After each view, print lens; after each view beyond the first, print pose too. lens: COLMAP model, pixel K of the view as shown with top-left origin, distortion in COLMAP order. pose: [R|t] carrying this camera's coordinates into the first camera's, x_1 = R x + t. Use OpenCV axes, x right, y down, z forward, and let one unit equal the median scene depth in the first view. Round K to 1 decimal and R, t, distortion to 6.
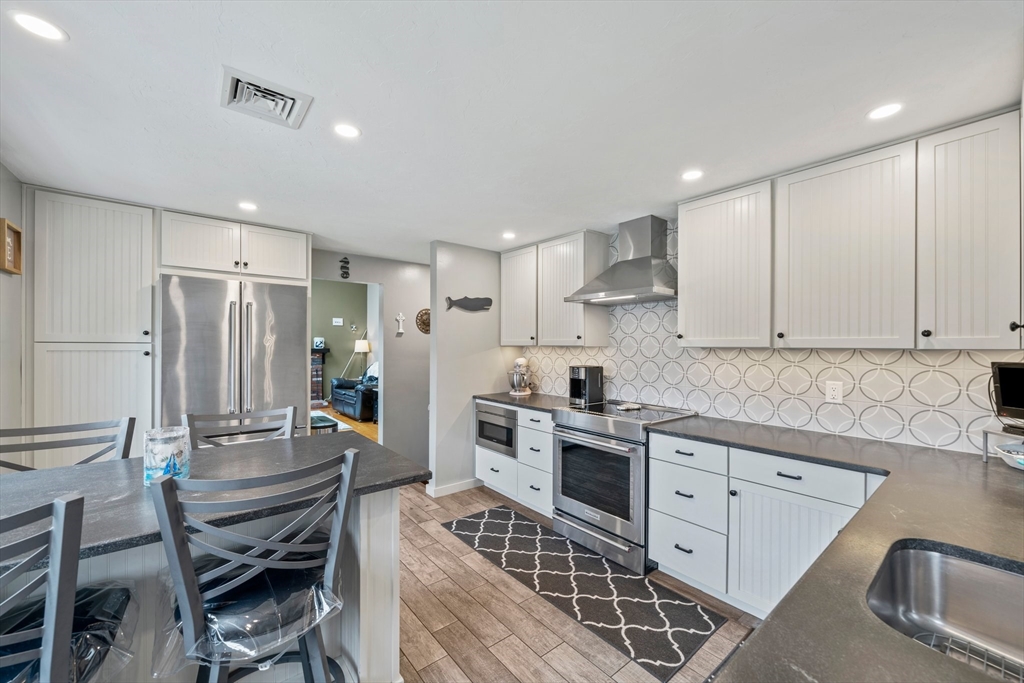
lens RADIAL K [[402.8, 0, 512.0], [0, 402.8, 341.6], [0, 0, 1]] dist [-0.005013, -0.000320]
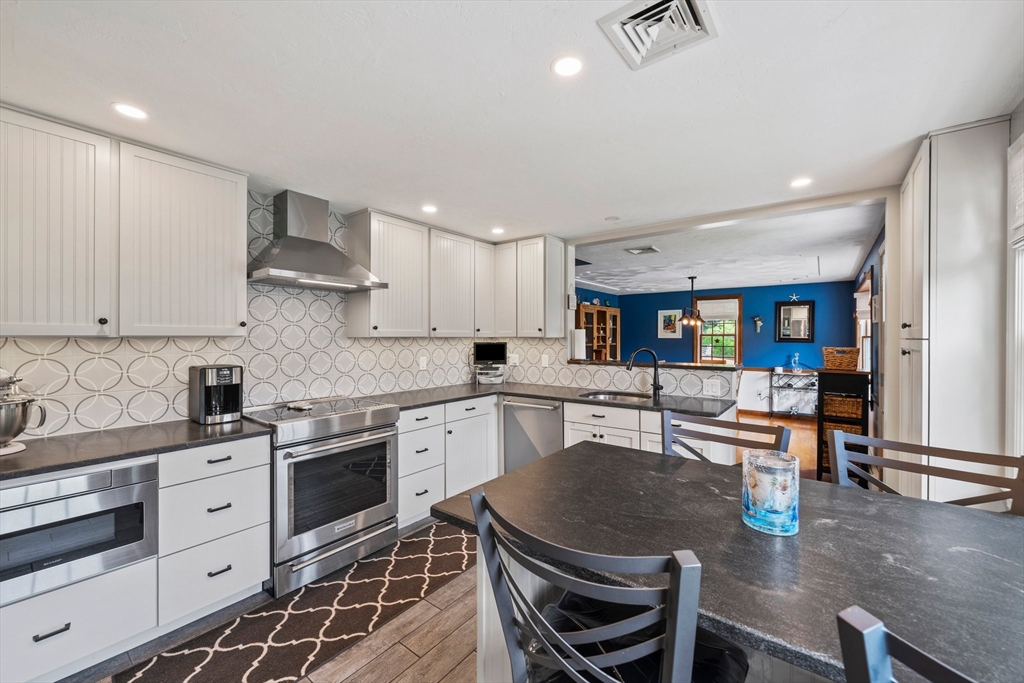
lens RADIAL K [[402.8, 0, 512.1], [0, 402.8, 337.4], [0, 0, 1]] dist [-0.005013, -0.000320]
pose [[-0.228723, -0.009715, 0.973443, -0.686059], [-0.013982, 0.999880, 0.006694, 0.001145], [-0.973391, -0.012079, -0.228831, 0.777321]]
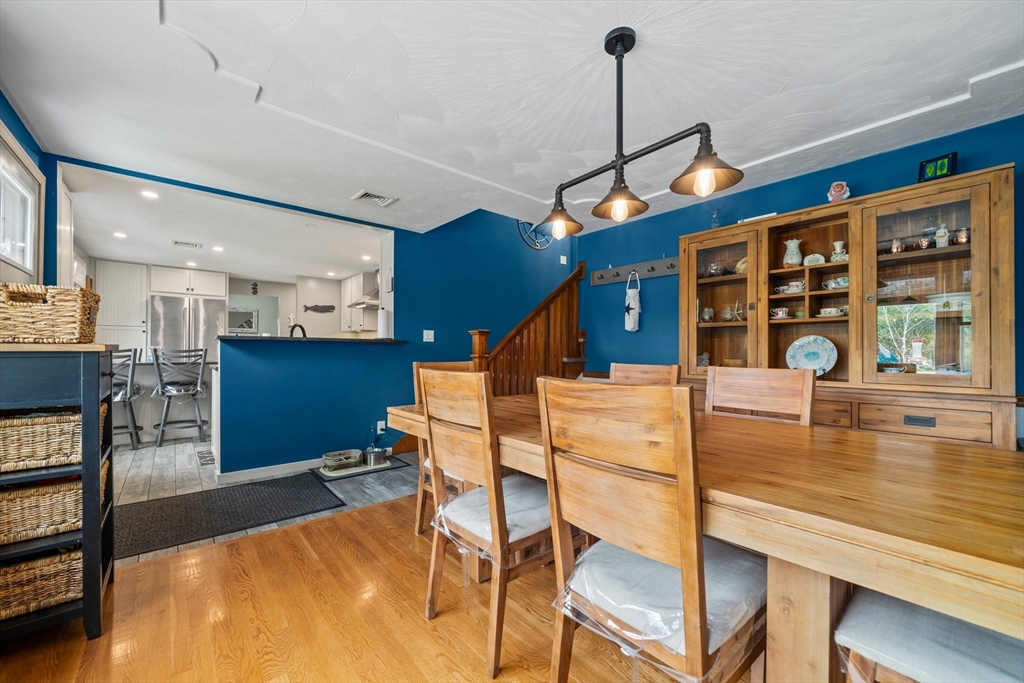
lens RADIAL K [[402.8, 0, 514.0], [0, 402.8, 349.3], [0, 0, 1]] dist [-0.005013, -0.000320]
pose [[0.999752, -0.004010, 0.021886, 0.930718], [0.003784, 0.999939, 0.010371, 0.096450], [-0.021927, -0.010285, 0.999707, -1.086132]]
